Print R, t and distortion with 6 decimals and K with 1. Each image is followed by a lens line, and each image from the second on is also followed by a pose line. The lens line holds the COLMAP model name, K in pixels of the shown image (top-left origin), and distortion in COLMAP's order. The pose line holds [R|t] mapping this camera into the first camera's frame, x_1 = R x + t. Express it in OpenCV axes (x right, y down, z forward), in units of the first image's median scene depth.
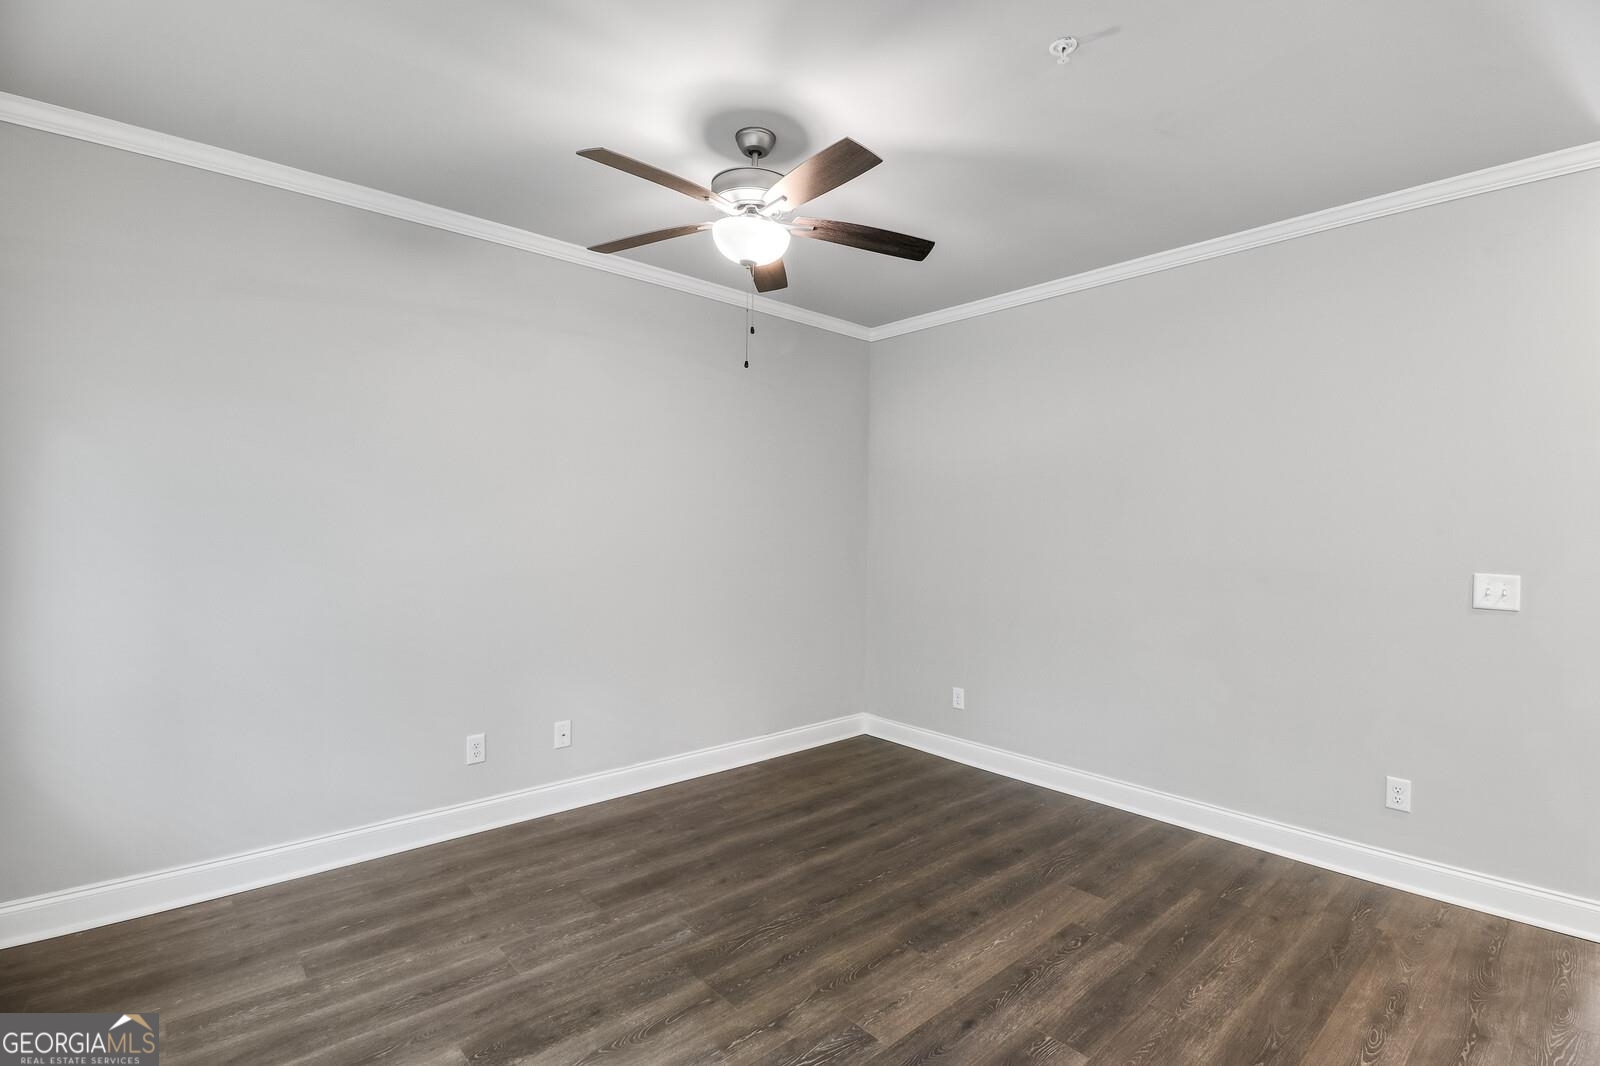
lens RADIAL K [[746.2, 0, 793.0], [0, 746.2, 518.6], [0, 0, 1]] dist [-0.016887, -0.001080]
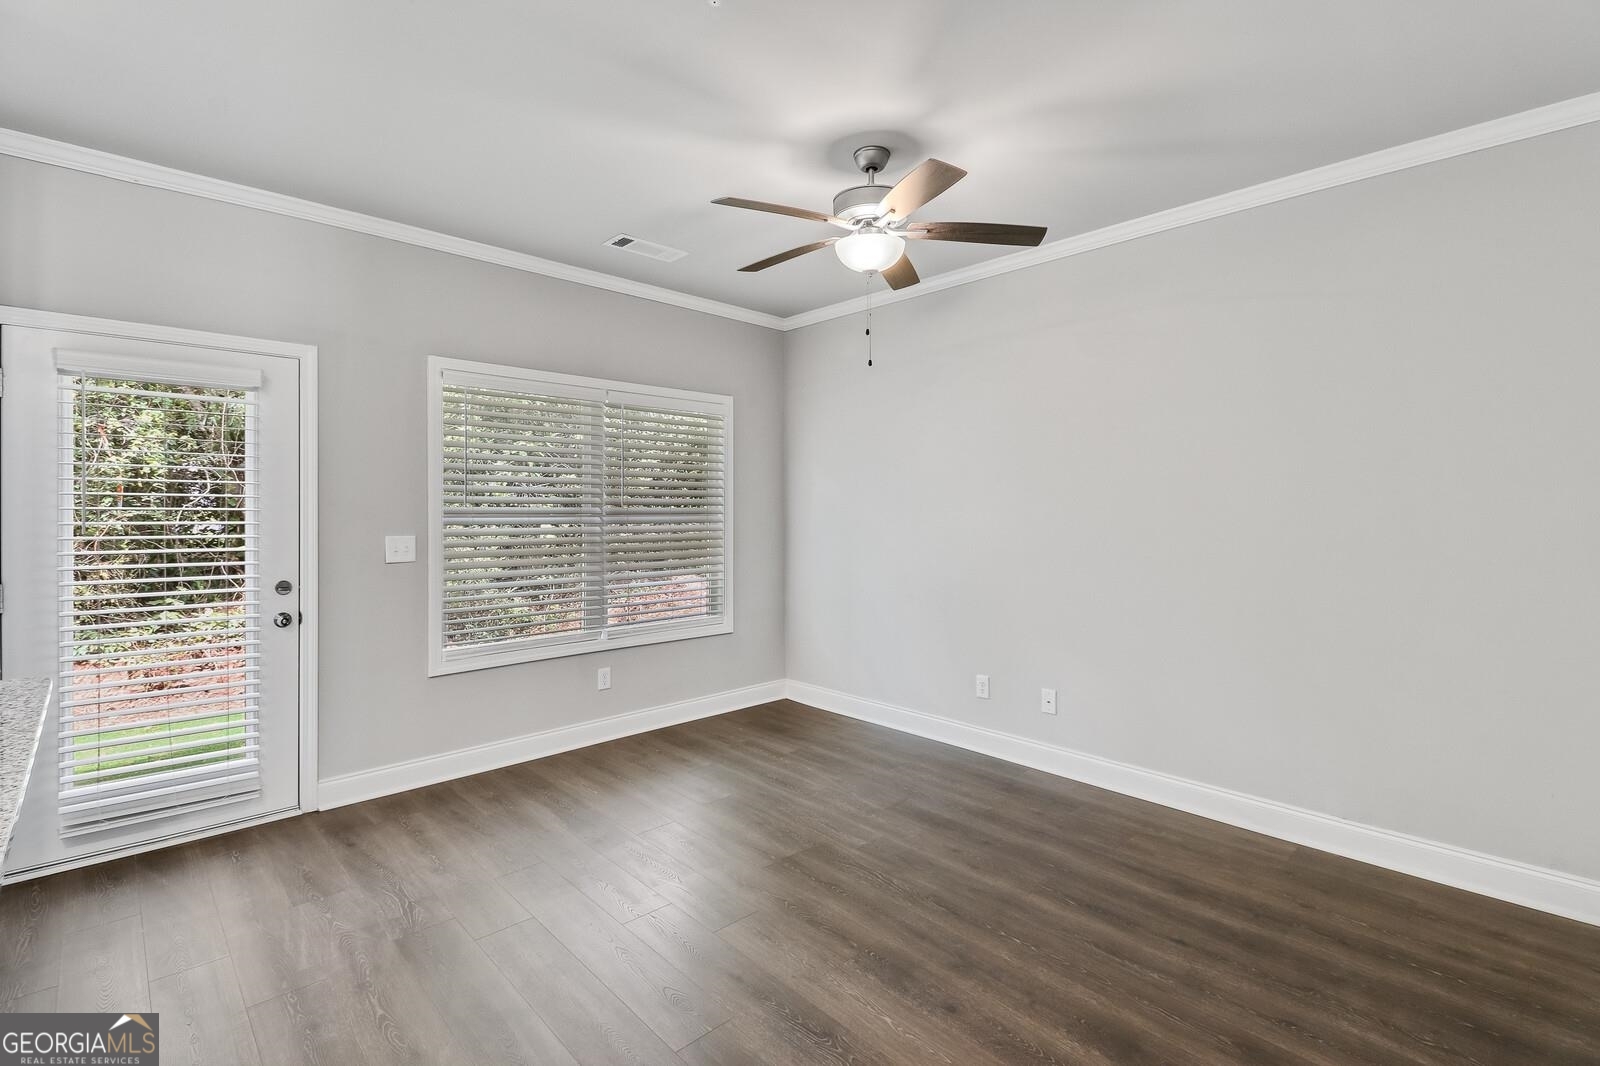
lens RADIAL K [[724.5, 0, 803.1], [0, 724.5, 510.3], [0, 0, 1]] dist [-0.001061, -0.000928]
pose [[0.034396, -0.006830, -0.999385, 0.891185], [0.013532, 0.999888, -0.006368, 0.017902], [0.999317, -0.013305, 0.034485, 0.745375]]
